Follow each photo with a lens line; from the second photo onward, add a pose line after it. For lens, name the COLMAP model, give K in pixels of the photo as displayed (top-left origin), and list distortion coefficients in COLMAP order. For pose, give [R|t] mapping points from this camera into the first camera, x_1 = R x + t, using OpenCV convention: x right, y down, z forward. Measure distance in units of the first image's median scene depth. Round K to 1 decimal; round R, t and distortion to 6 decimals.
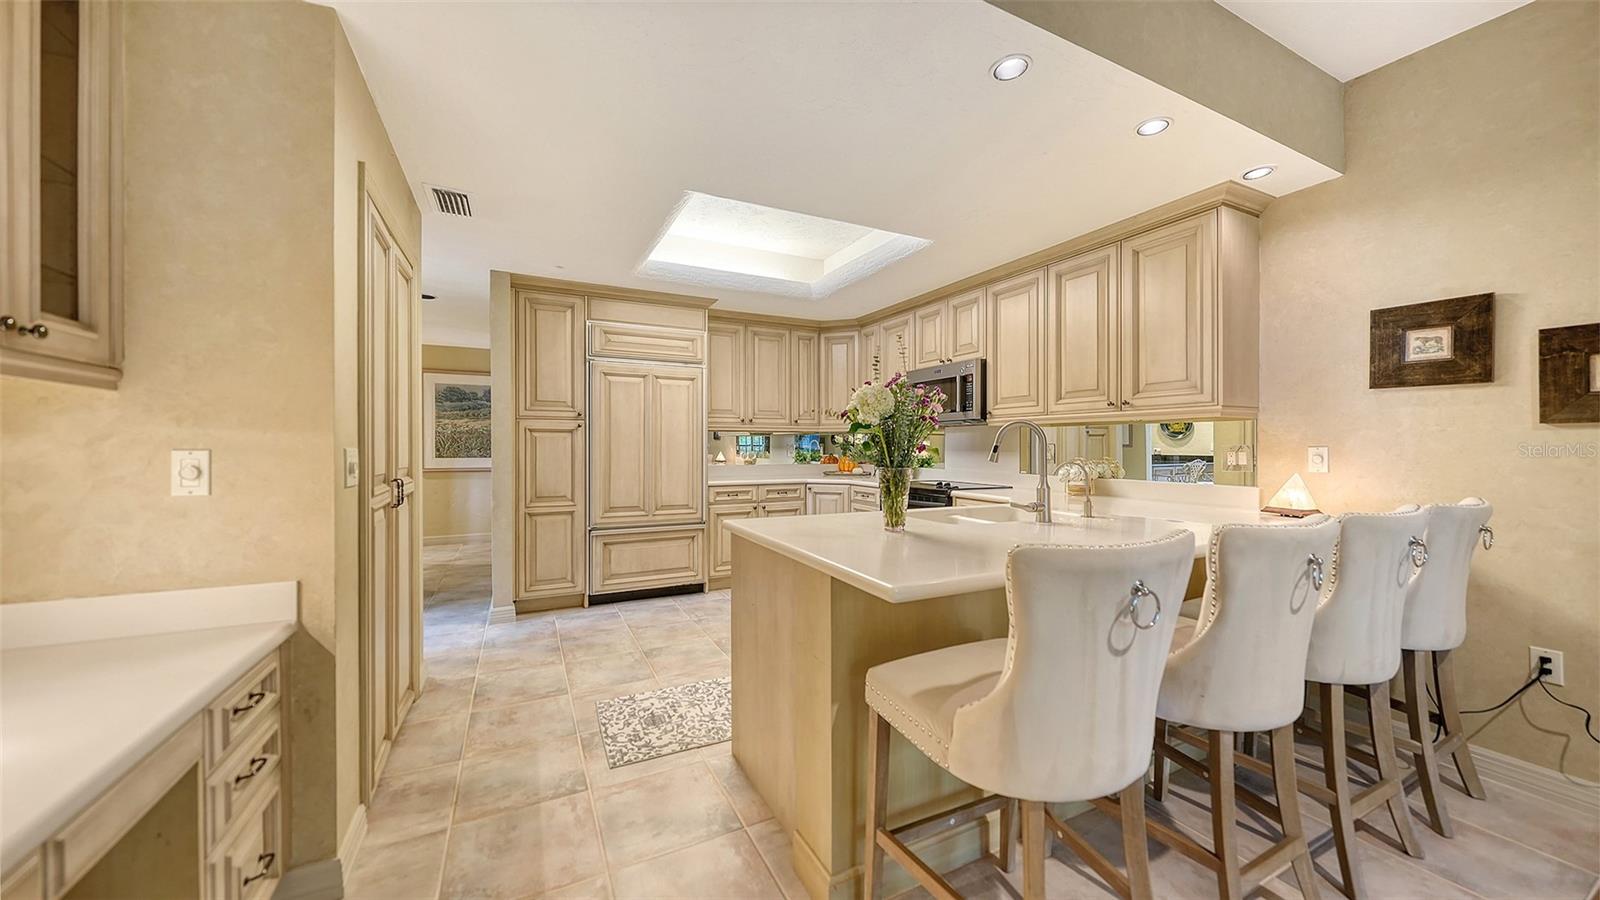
lens RADIAL K [[558.0, 0, 785.1], [0, 558.0, 443.6], [0, 0, 1]] dist [-0.000762, -0.001367]
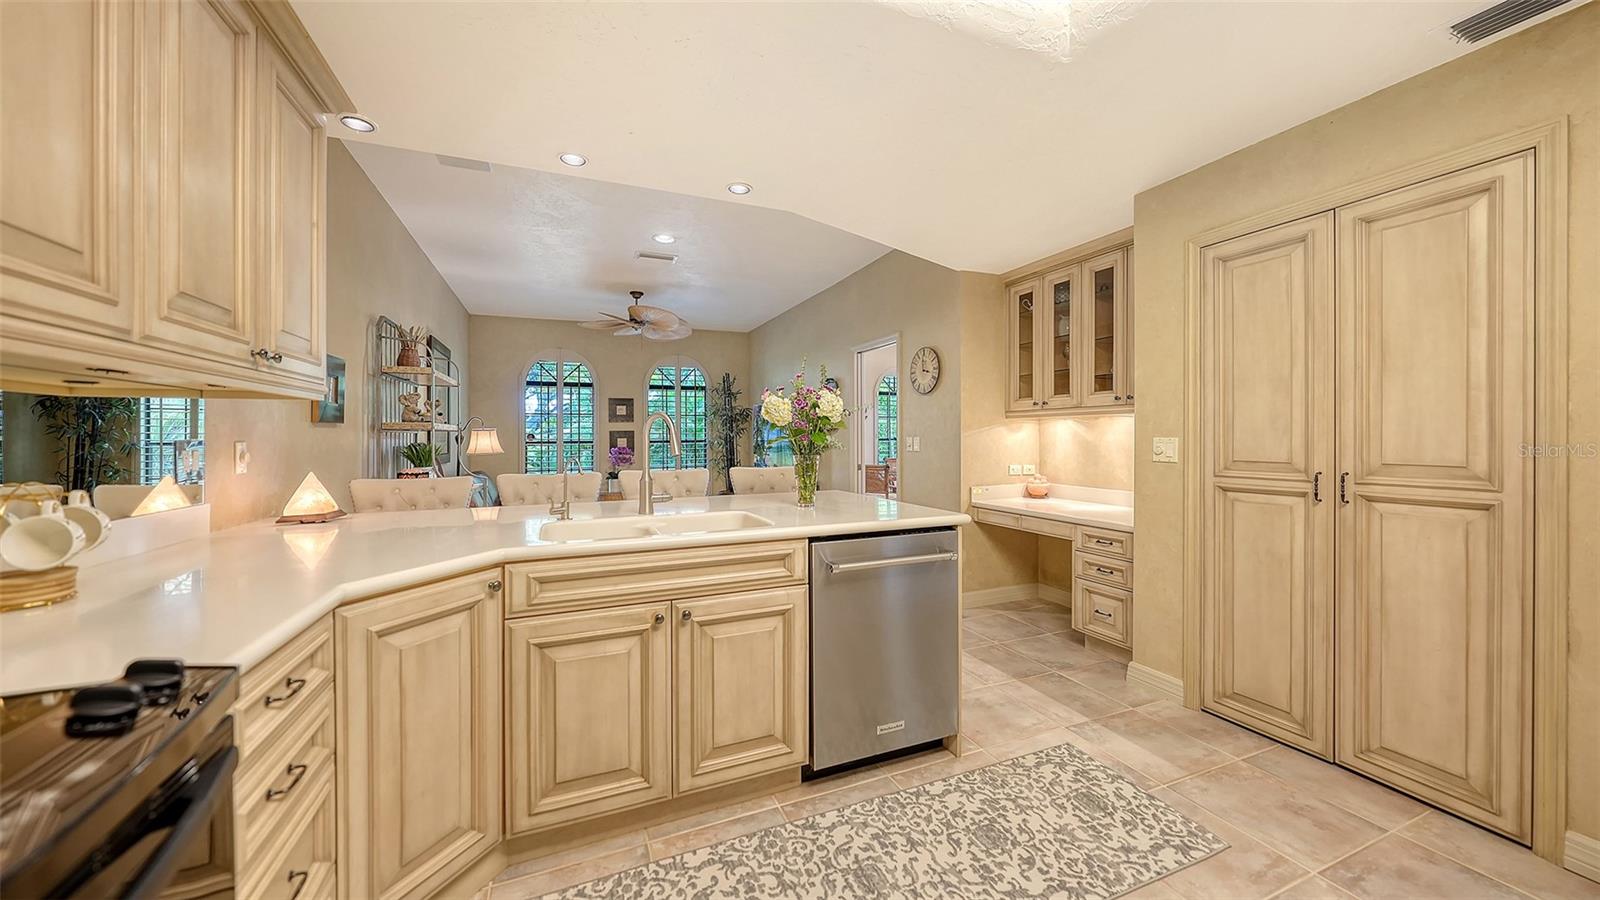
lens RADIAL K [[558.0, 0, 807.7], [0, 558.0, 435.9], [0, 0, 1]] dist [-0.000762, -0.001367]
pose [[-0.999473, -0.001972, 0.032393, 0.094997], [-0.002117, 0.999988, -0.004457, 0.007806], [-0.032384, -0.004524, -0.999465, 1.363800]]
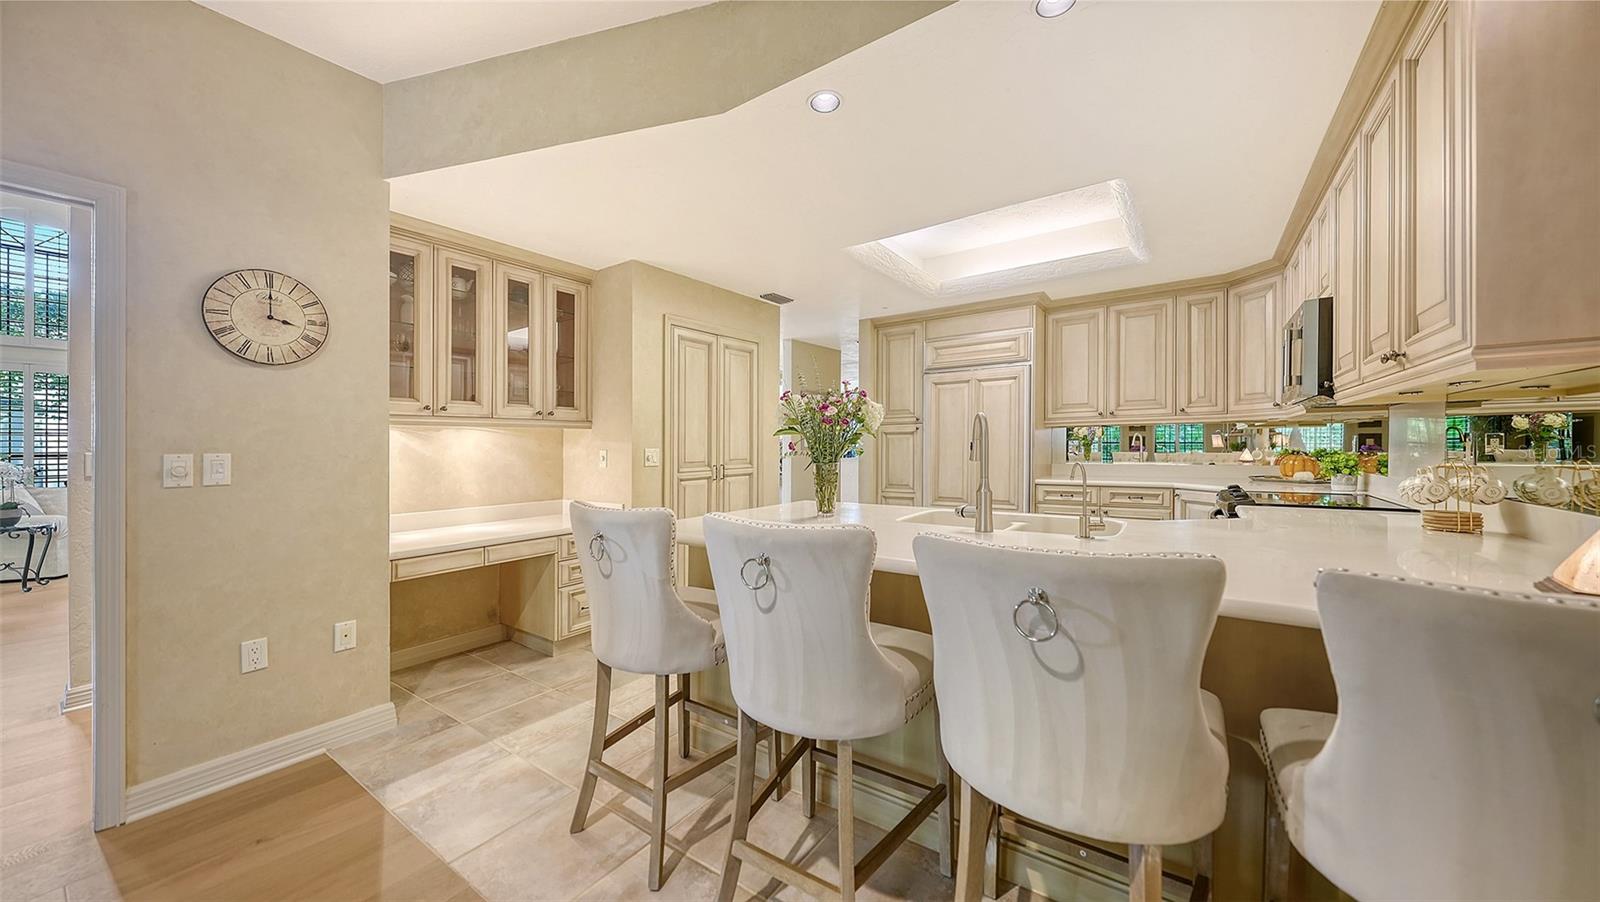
lens RADIAL K [[558.3, 0, 791.5], [0, 558.3, 456.6], [0, 0, 1]] dist [0.002011, 0.000206]
pose [[0.479444, 0.007610, -0.877539, 0.747356], [0.015283, 0.999738, 0.017020, 0.006222], [0.877439, -0.021571, 0.479202, 0.212820]]
